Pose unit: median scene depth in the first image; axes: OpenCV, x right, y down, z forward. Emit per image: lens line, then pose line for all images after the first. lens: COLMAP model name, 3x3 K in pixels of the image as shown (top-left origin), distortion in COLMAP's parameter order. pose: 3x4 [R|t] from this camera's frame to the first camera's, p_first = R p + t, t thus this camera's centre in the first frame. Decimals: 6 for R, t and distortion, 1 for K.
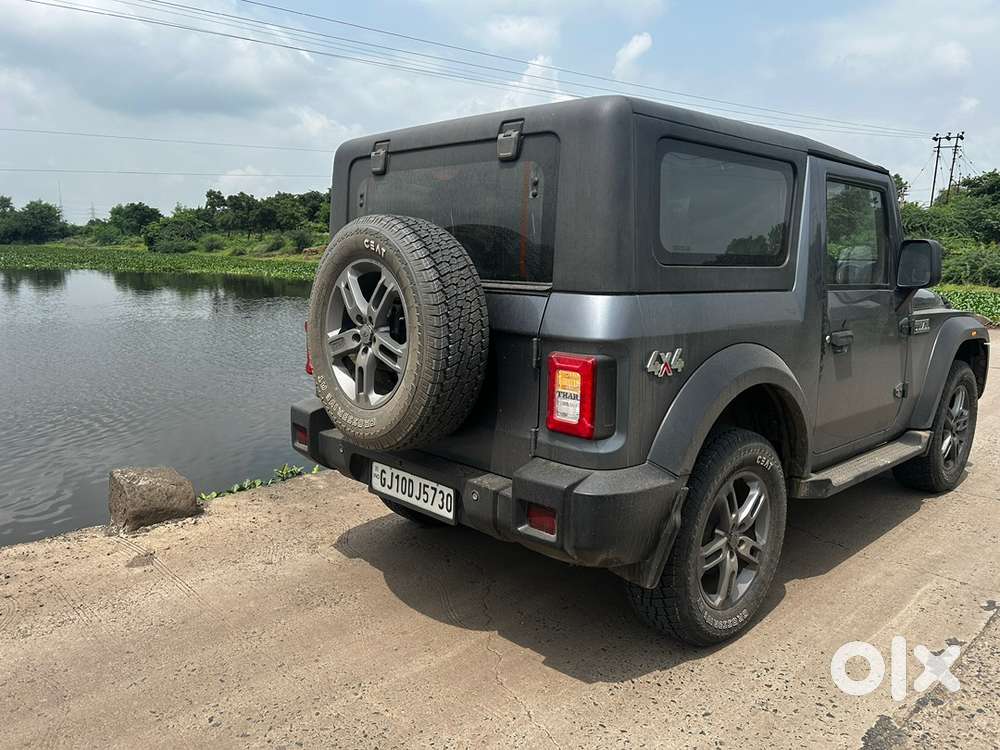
lens RADIAL K [[765.7, 0, 495.0], [0, 765.7, 358.1], [0, 0, 1]] dist [0.067189, -0.079462]
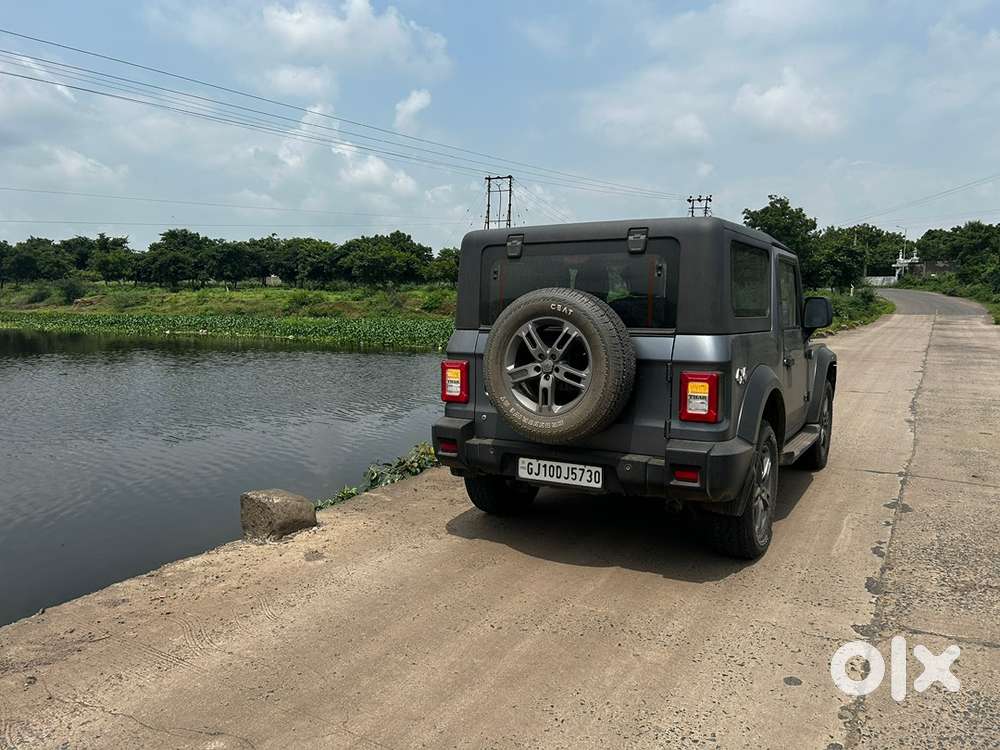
lens RADIAL K [[765.7, 0, 495.0], [0, 765.7, 358.1], [0, 0, 1]] dist [0.067189, -0.079462]
pose [[0.963386, -0.031704, 0.266238, -0.638331], [0.047795, 0.997387, -0.054176, 0.028381], [-0.263825, 0.064917, 0.962384, -0.401426]]
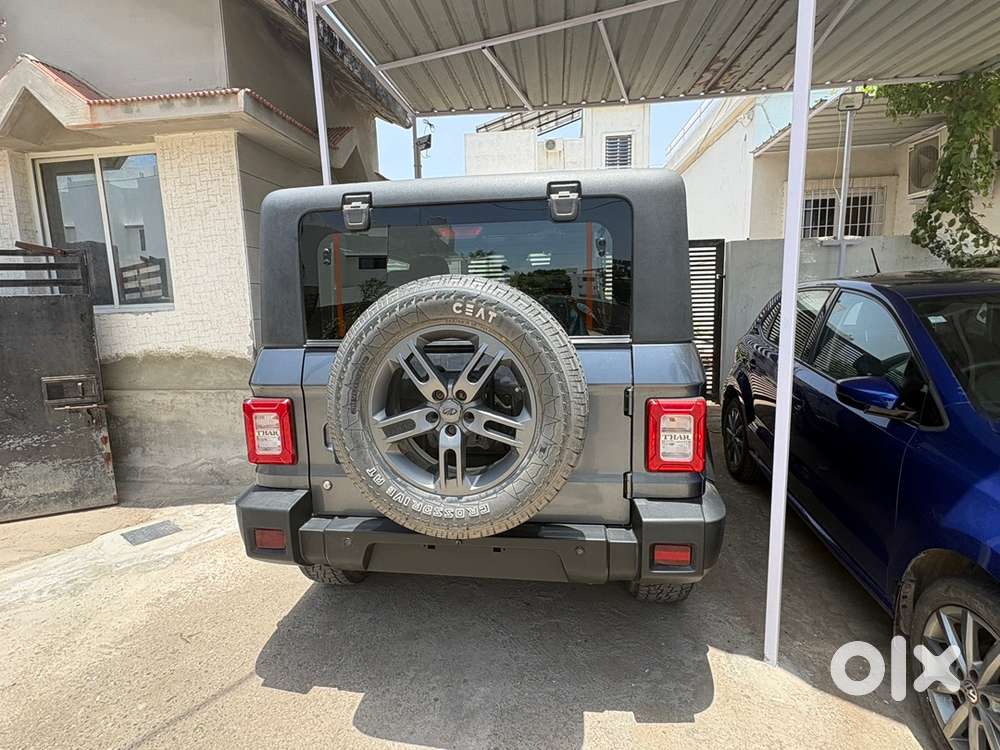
lens RADIAL K [[475.8, 0, 487.1], [0, 475.8, 361.8], [0, 0, 1]] dist [0.024653, -0.000038]
pose [[0.782052, -0.115988, 0.612324, -0.439371], [0.123583, 0.991879, 0.030045, -0.094241], [-0.610837, 0.052177, 0.790035, 0.522705]]
